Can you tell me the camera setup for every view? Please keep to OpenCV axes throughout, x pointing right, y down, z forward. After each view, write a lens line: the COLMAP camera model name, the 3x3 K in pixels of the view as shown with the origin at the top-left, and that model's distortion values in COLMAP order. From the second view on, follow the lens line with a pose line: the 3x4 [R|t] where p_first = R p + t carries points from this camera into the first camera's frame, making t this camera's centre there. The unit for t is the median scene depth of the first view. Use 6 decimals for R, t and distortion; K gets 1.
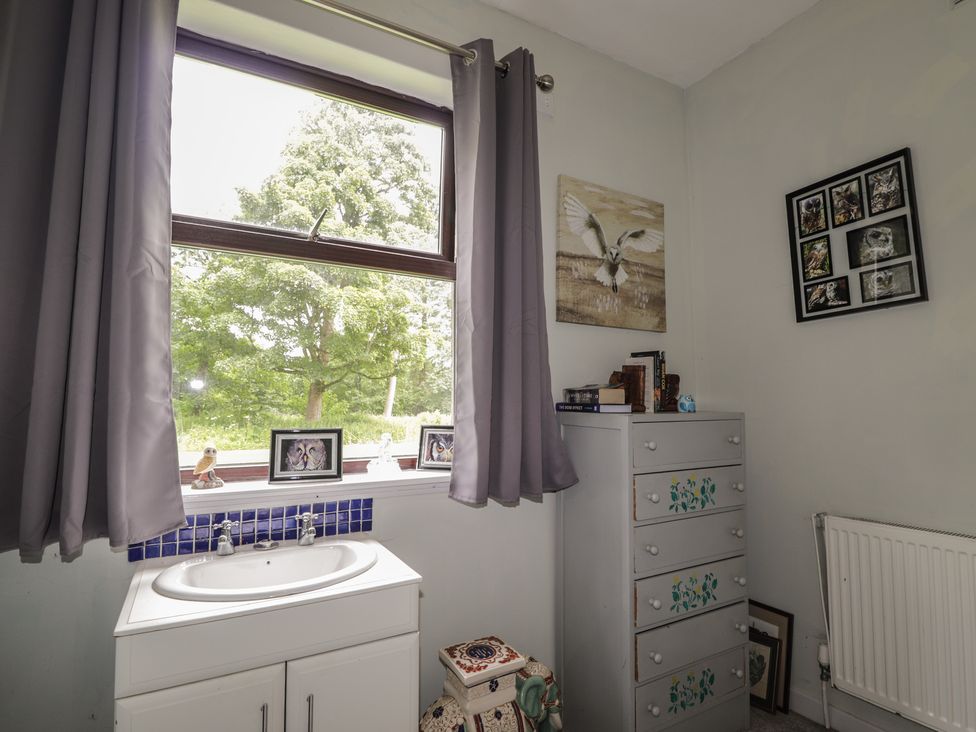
lens RADIAL K [[515.3, 0, 489.0], [0, 515.3, 377.5], [0, 0, 1]] dist [-0.002553, -0.000526]
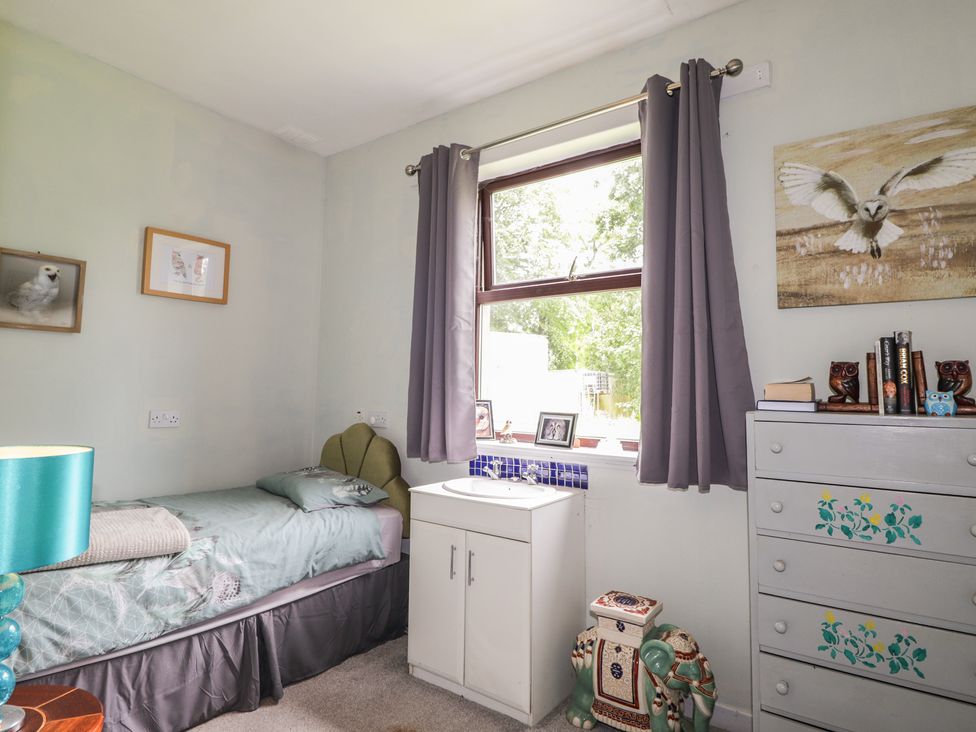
lens RADIAL K [[592.0, 0, 492.2], [0, 592.0, 366.2], [0, 0, 1]] dist [0.006227, -0.015135]
pose [[0.399679, -0.031253, -0.916122, 0.972948], [0.030848, 0.999311, -0.020633, -0.002328], [0.916136, -0.020014, 0.400368, 0.133528]]
